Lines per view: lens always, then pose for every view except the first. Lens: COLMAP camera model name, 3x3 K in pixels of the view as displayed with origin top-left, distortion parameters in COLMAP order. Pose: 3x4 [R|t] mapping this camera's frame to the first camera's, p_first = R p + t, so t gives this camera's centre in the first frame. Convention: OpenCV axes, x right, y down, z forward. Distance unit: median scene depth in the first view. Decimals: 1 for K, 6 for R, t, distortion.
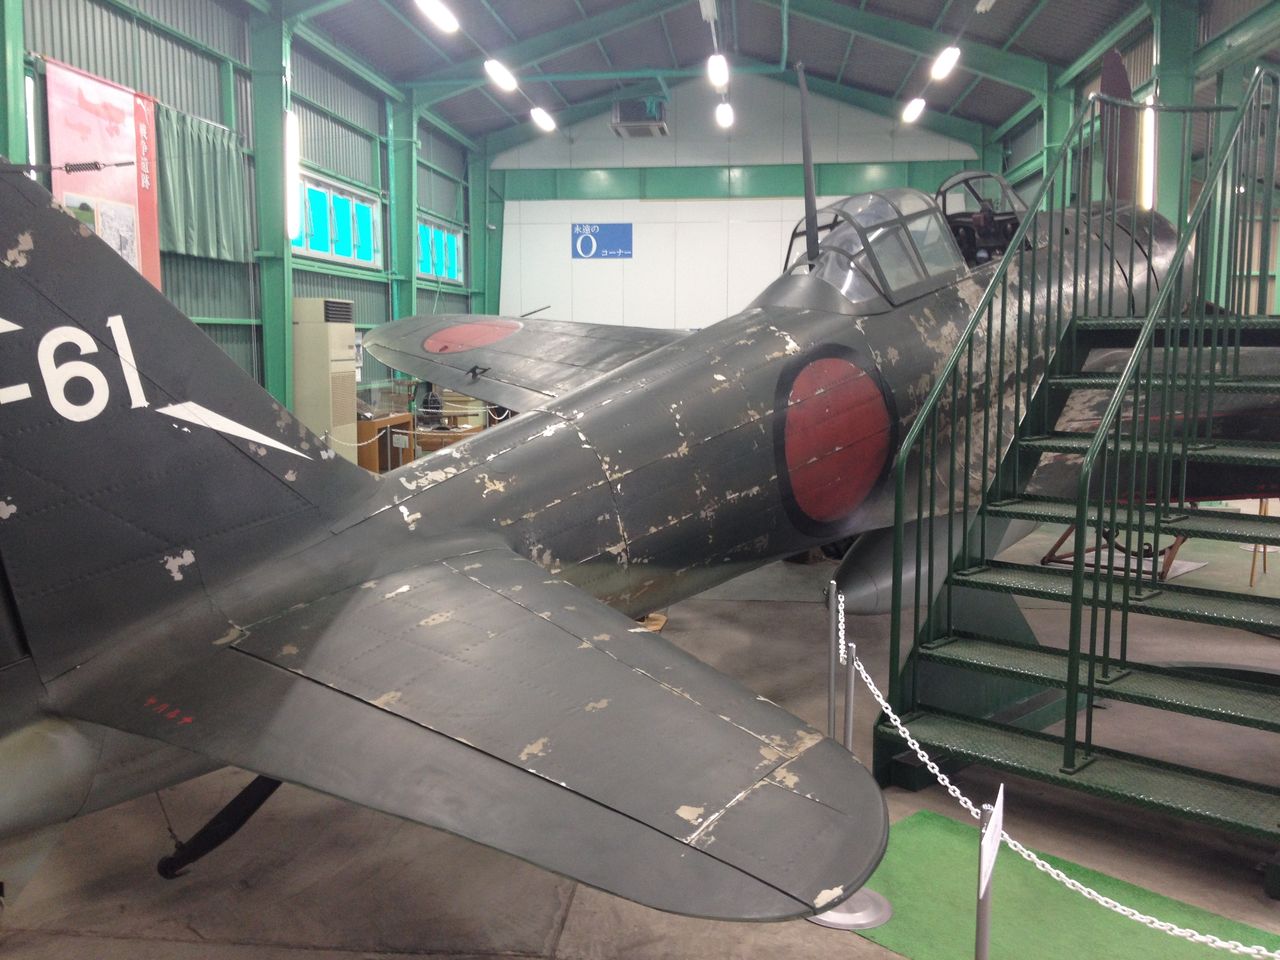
lens RADIAL K [[1215.7, 0, 620.7], [0, 1215.7, 499.2], [0, 0, 1]] dist [0.033882, 0.000000]
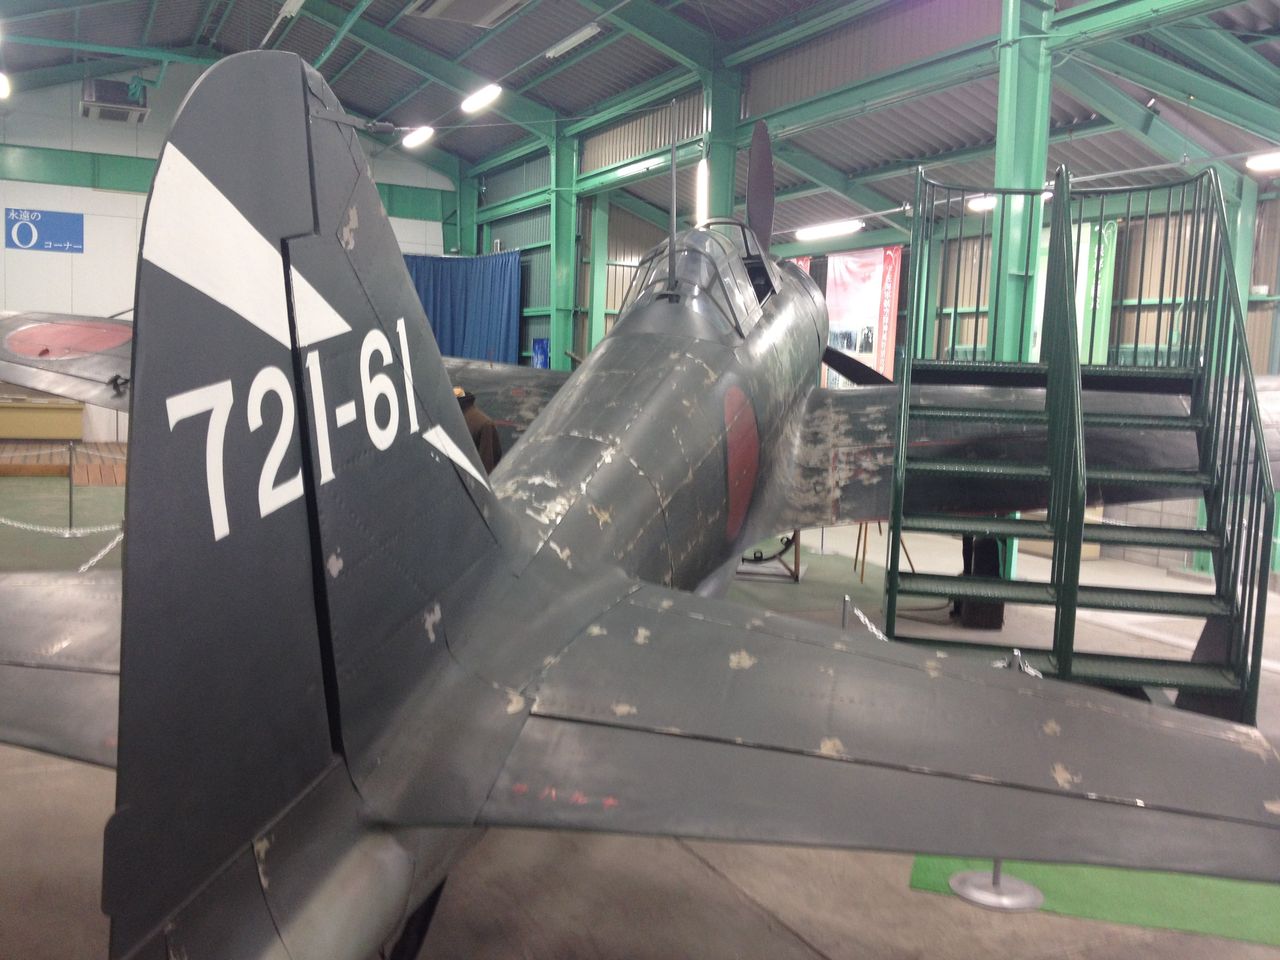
lens RADIAL K [[1215.7, 0, 643.6], [0, 1215.7, 483.2], [0, 0, 1]] dist [0.033882, 0.000000]
pose [[0.847980, -0.012663, 0.529876, -0.142040], [0.027575, 0.999415, -0.020245, -0.004116], [-0.529310, 0.031779, 0.847833, 0.048373]]
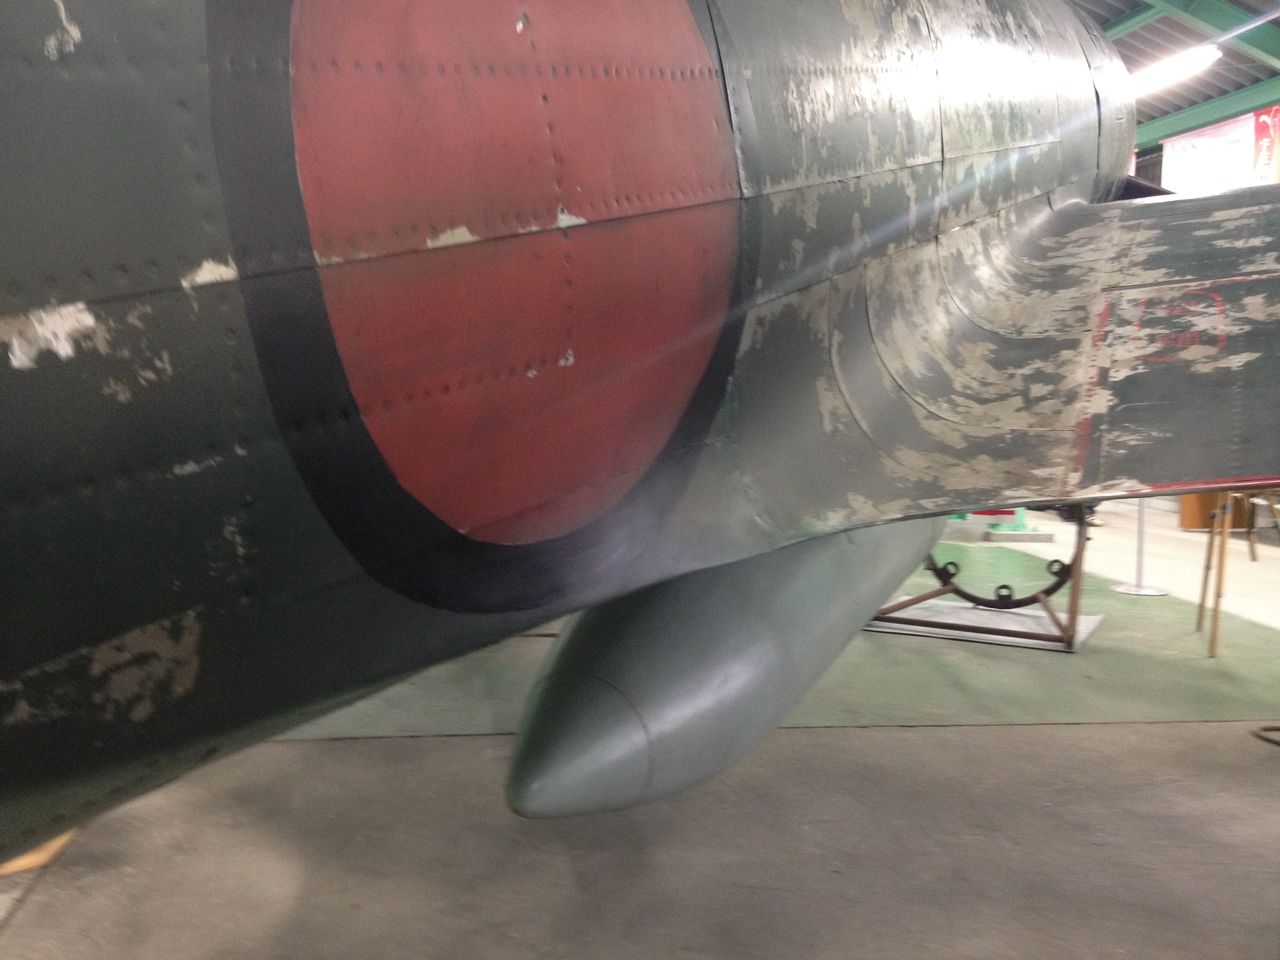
lens RADIAL K [[1215.7, 0, 663.1], [0, 1215.7, 488.2], [0, 0, 1]] dist [0.033882, 0.000000]
pose [[0.954489, -0.000228, 0.298247, 0.040074], [0.014442, 0.998862, -0.045455, 0.005963], [-0.297898, 0.047693, 0.953406, 0.244797]]
